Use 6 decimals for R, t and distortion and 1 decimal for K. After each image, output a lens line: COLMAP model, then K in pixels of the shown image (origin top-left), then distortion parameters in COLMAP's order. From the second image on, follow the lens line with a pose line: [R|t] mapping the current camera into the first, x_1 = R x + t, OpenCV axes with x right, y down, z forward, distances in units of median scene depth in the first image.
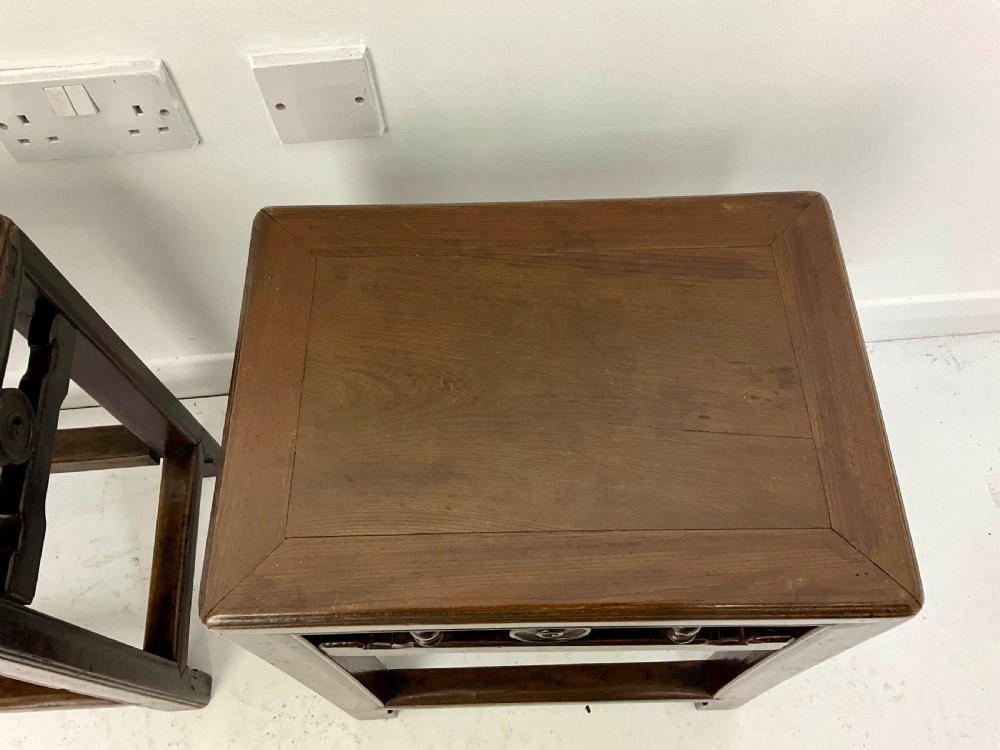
lens RADIAL K [[826.2, 0, 518.6], [0, 826.2, 383.3], [0, 0, 1]] dist [0.069626, -0.137170]
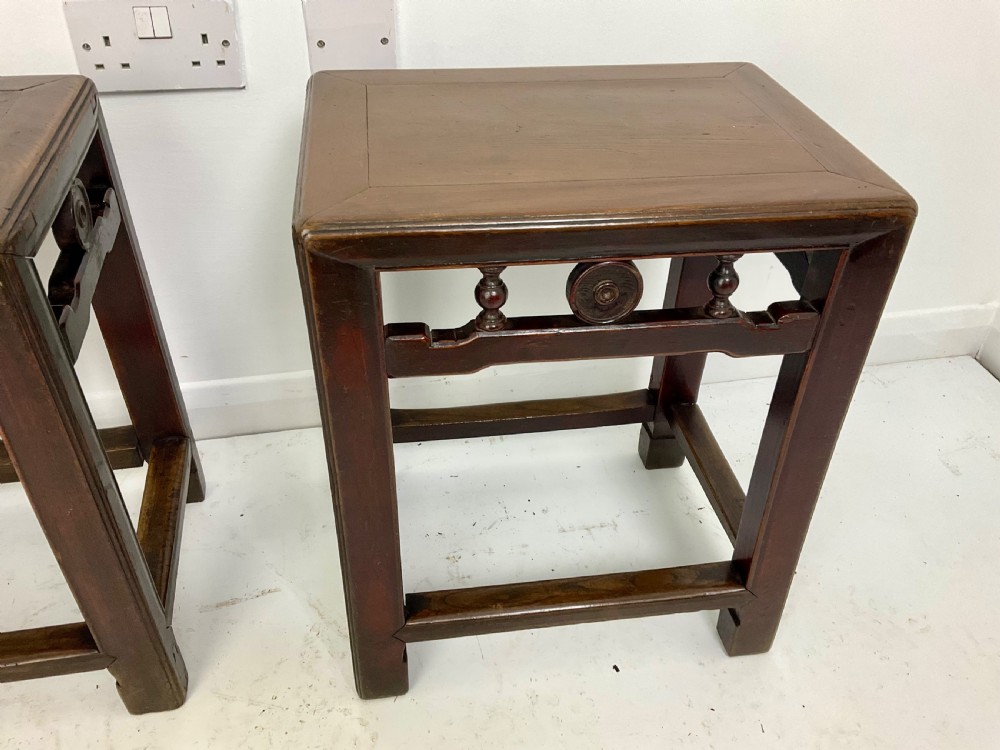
lens RADIAL K [[826.2, 0, 512.7], [0, 826.2, 415.5], [0, 0, 1]] dist [0.069626, -0.137170]
pose [[0.989853, -0.047413, 0.133951, -0.139674], [0.101427, 0.895972, -0.432373, 0.529310], [-0.099516, 0.441572, 0.891690, 0.072404]]
